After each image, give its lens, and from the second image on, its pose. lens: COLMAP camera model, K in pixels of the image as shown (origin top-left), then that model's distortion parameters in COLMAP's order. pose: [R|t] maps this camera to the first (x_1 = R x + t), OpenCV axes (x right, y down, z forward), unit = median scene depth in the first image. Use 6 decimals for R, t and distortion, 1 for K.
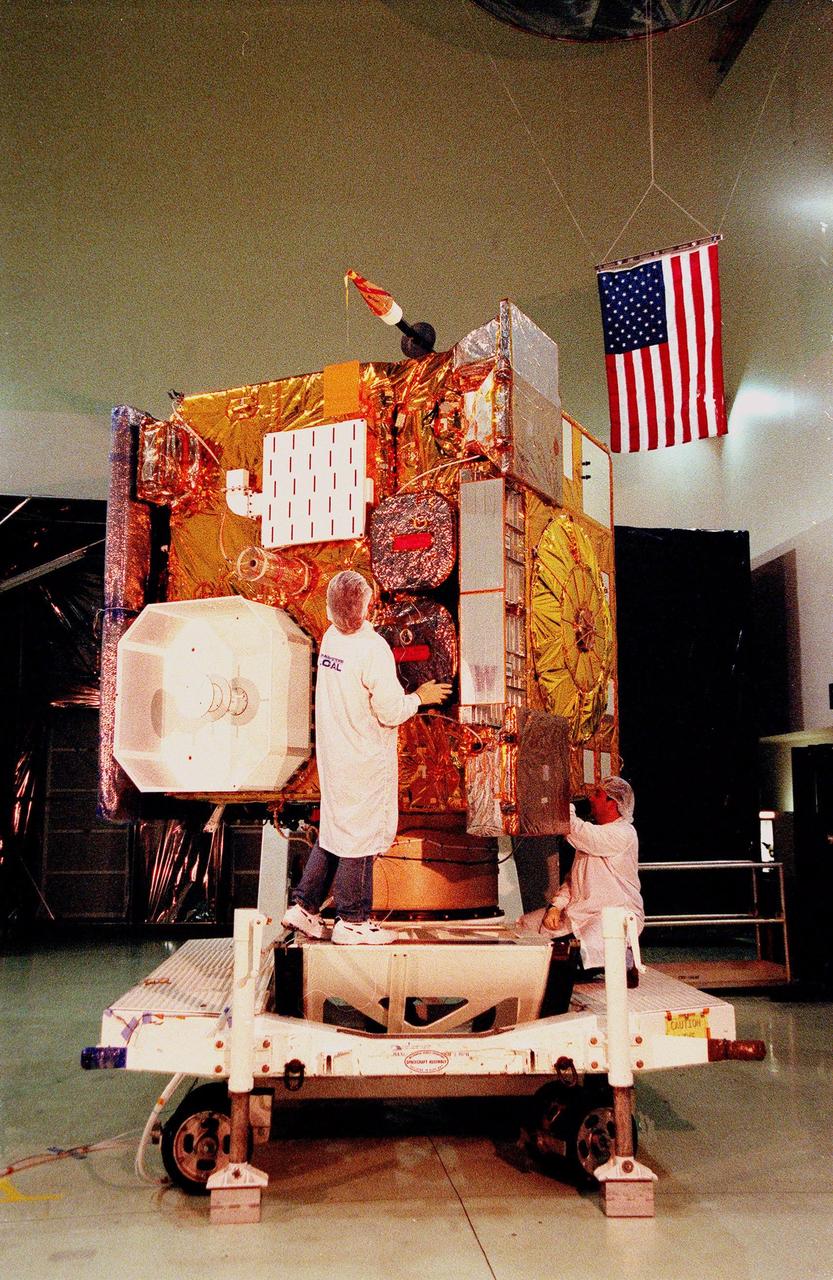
lens RADIAL K [[1266.3, 0, 417.3], [0, 1266.3, 639.7], [0, 0, 1]] dist [0.011295, 0.000000]
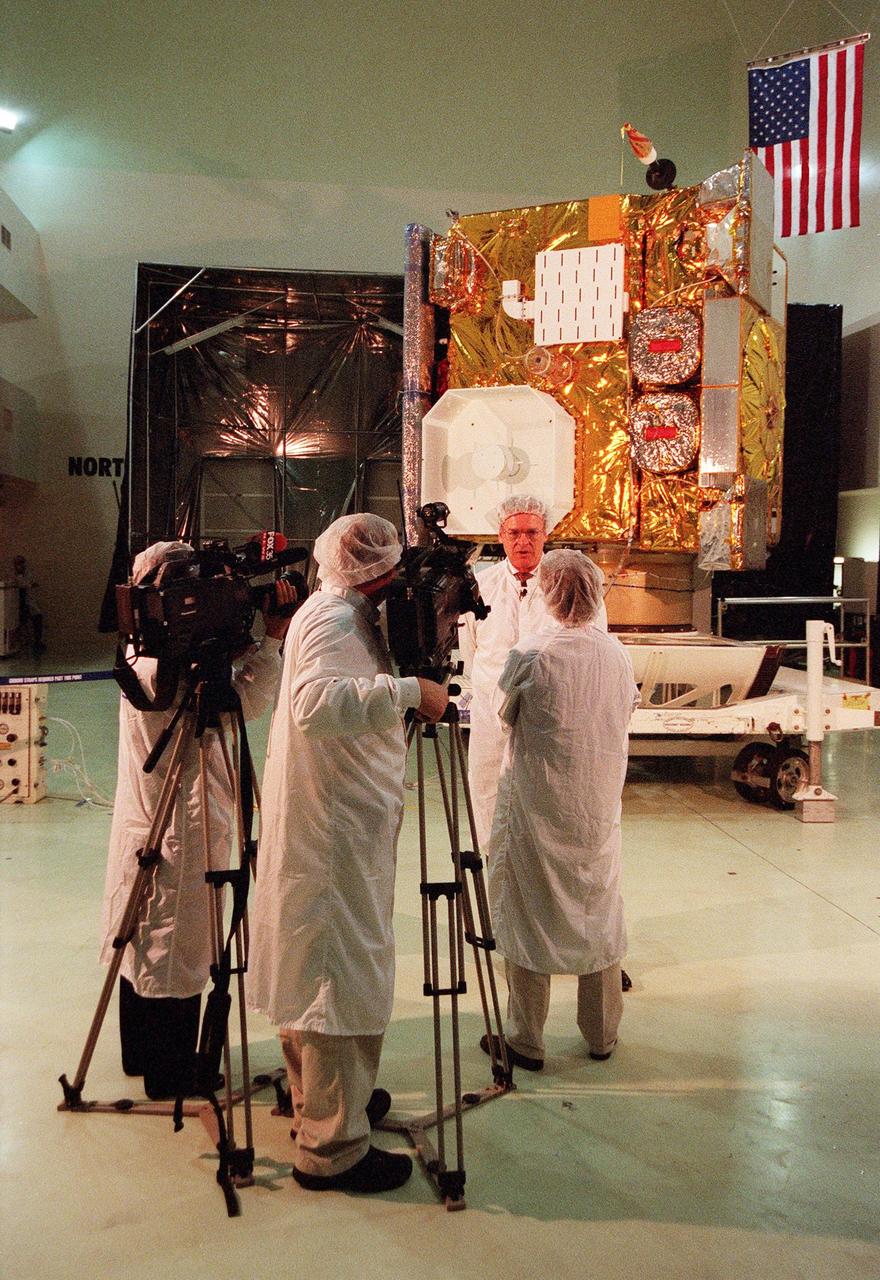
lens RADIAL K [[1235.4, 0, 439.1], [0, 1235.4, 638.0], [0, 0, 1]] dist [0.024495, 0.000000]
pose [[0.999879, 0.015417, -0.001997, -0.210181], [-0.014703, 0.979535, 0.200736, -0.032207], [0.005051, -0.200682, 0.979643, -0.286509]]
